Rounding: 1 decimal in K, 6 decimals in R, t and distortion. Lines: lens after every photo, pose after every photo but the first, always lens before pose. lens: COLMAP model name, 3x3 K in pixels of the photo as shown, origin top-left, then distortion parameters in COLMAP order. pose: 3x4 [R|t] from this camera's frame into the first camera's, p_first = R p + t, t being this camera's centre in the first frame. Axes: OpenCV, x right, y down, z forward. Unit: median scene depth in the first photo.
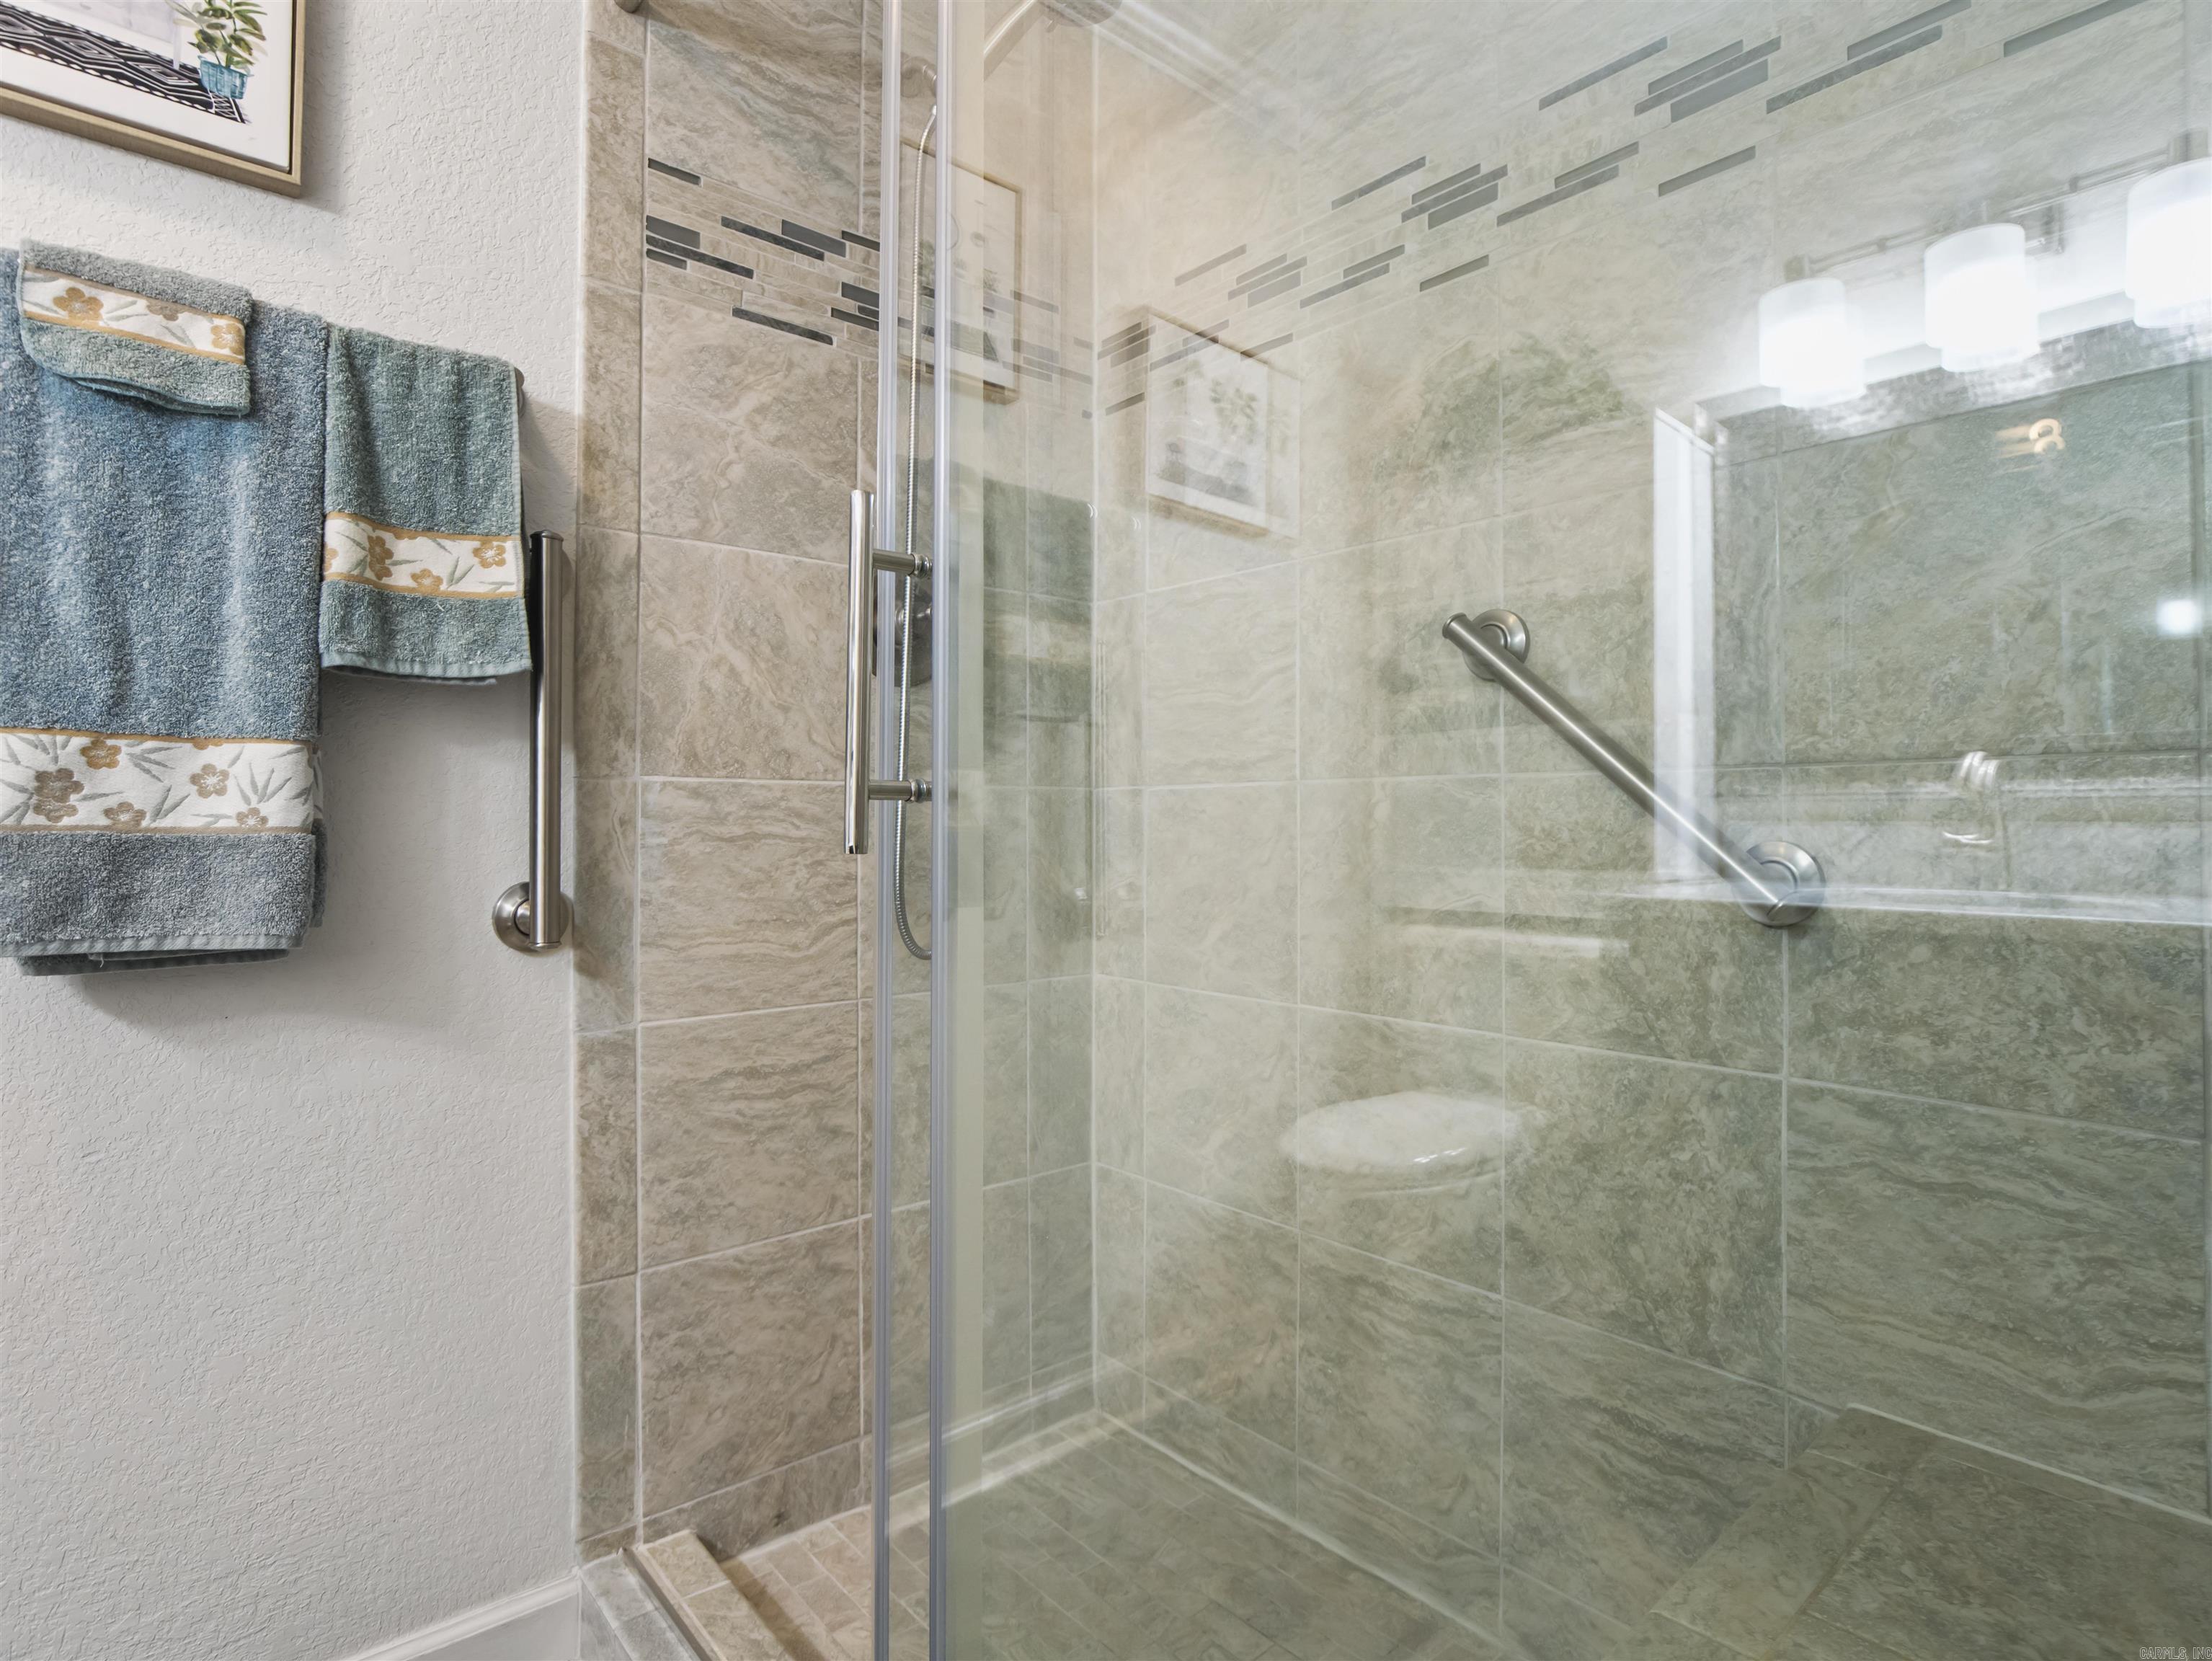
lens RADIAL K [[1158.9, 0, 1095.1], [0, 1158.9, 804.0], [0, 0, 1]] dist [-0.021399, 0.004823]
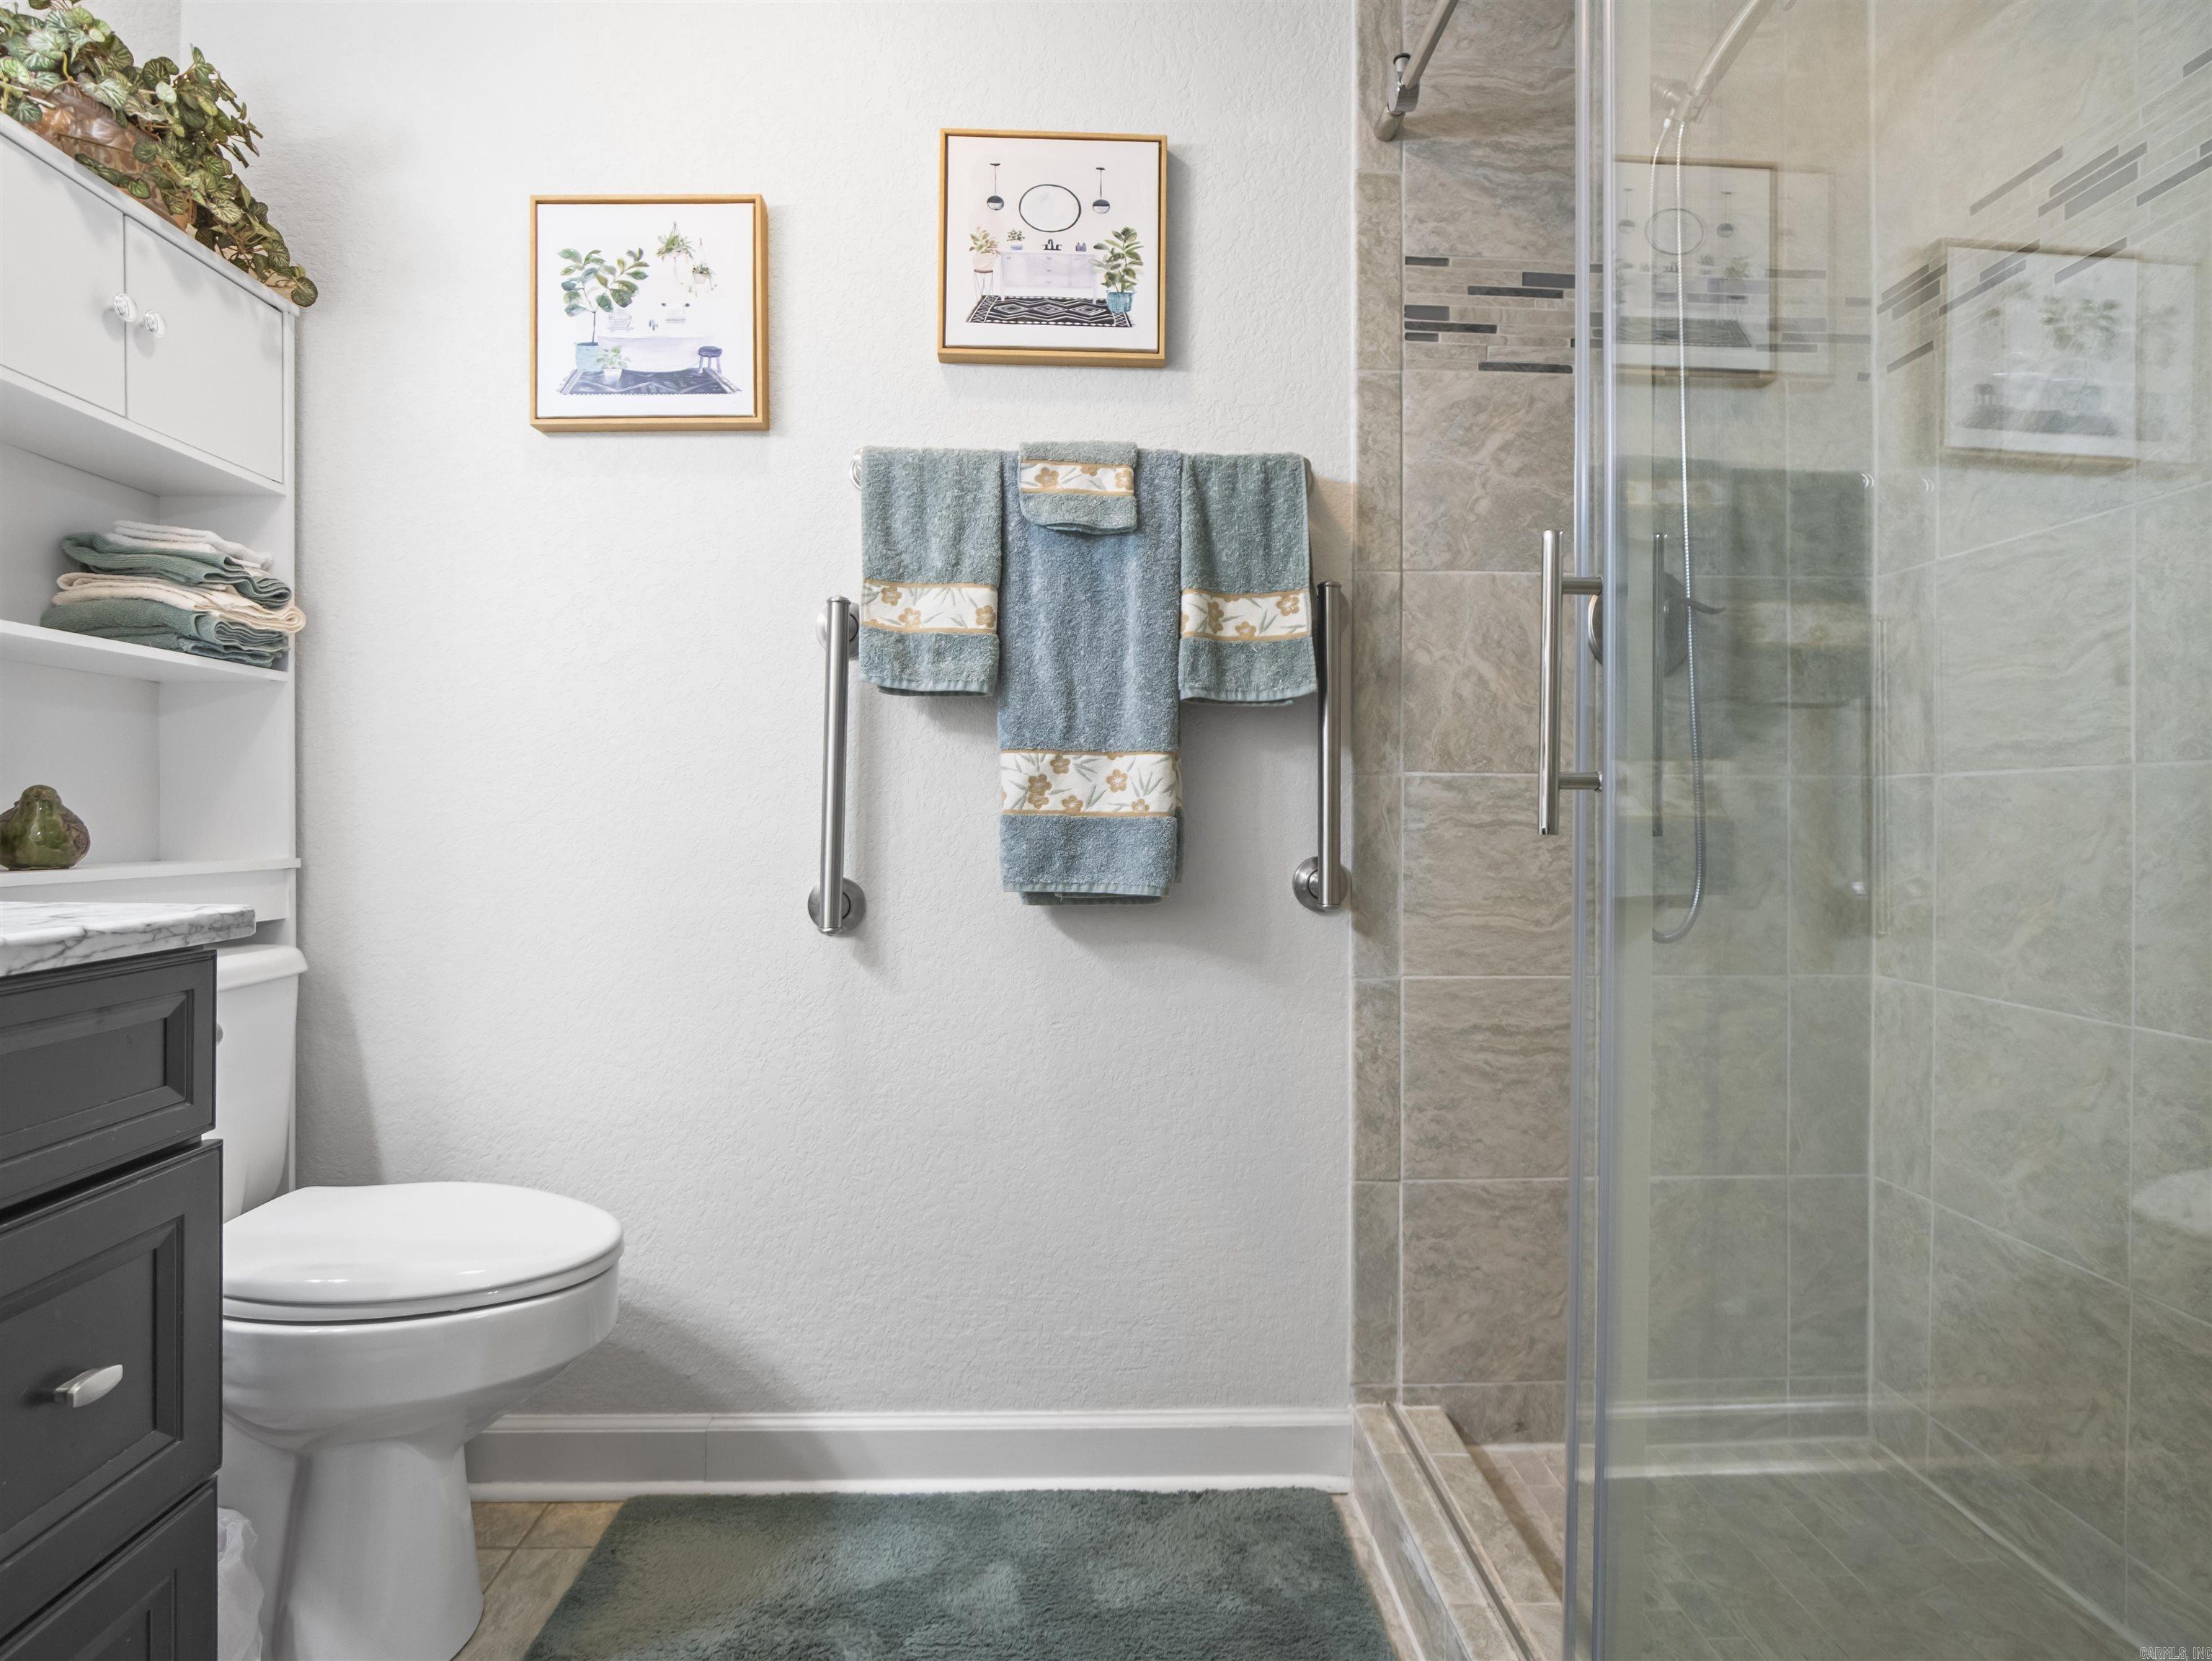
lens RADIAL K [[1158.9, 0, 1095.1], [0, 1158.9, 804.0], [0, 0, 1]] dist [-0.021399, 0.004823]
pose [[0.776883, -0.000674, -0.629644, 0.118062], [0.004567, 0.999979, 0.004564, 0.002172], [0.629628, -0.006421, 0.776870, -0.144477]]
